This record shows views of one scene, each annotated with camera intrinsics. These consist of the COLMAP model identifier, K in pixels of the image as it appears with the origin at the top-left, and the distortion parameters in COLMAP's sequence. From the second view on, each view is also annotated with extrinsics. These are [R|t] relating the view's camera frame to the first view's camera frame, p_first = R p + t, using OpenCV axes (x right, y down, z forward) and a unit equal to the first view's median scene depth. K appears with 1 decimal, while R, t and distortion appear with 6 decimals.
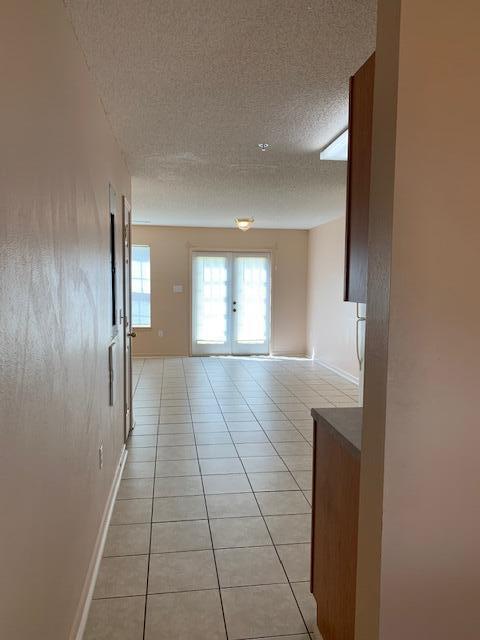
lens RADIAL K [[496.2, 0, 241.5], [0, 496.2, 320.9], [0, 0, 1]] dist [0.013438, -0.001177]
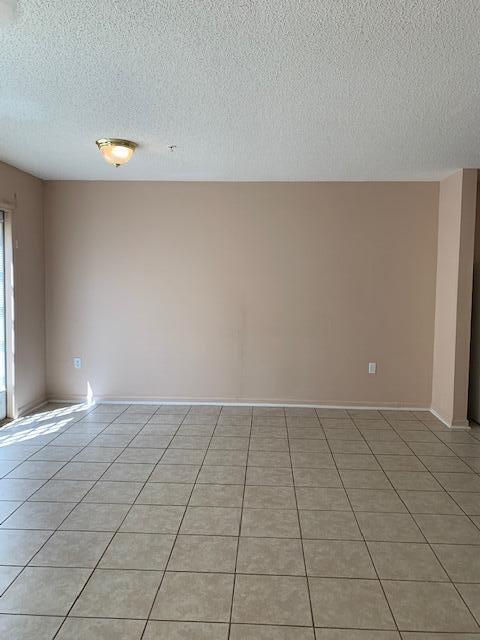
lens RADIAL K [[496.2, 0, 240.2], [0, 496.2, 317.2], [0, 0, 1]] dist [0.013438, -0.001177]
pose [[0.202540, -0.082650, 0.975780, -0.386463], [0.074168, 0.994865, 0.068871, -0.051789], [-0.976461, 0.058423, 0.207630, 0.678048]]
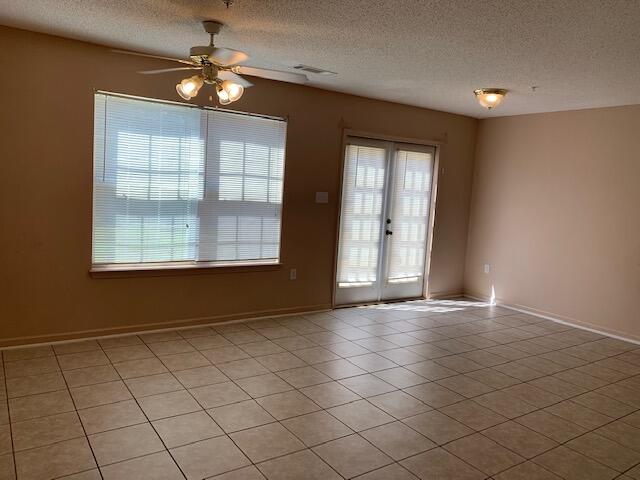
lens RADIAL K [[496.2, 0, 318.8], [0, 496.2, 237.3], [0, 0, 1]] dist [0.013438, -0.001177]
pose [[0.902577, 0.001472, 0.430526, -0.377693], [-0.019017, 0.999154, 0.036452, -0.037928], [-0.430108, -0.041088, 0.901842, 0.458856]]
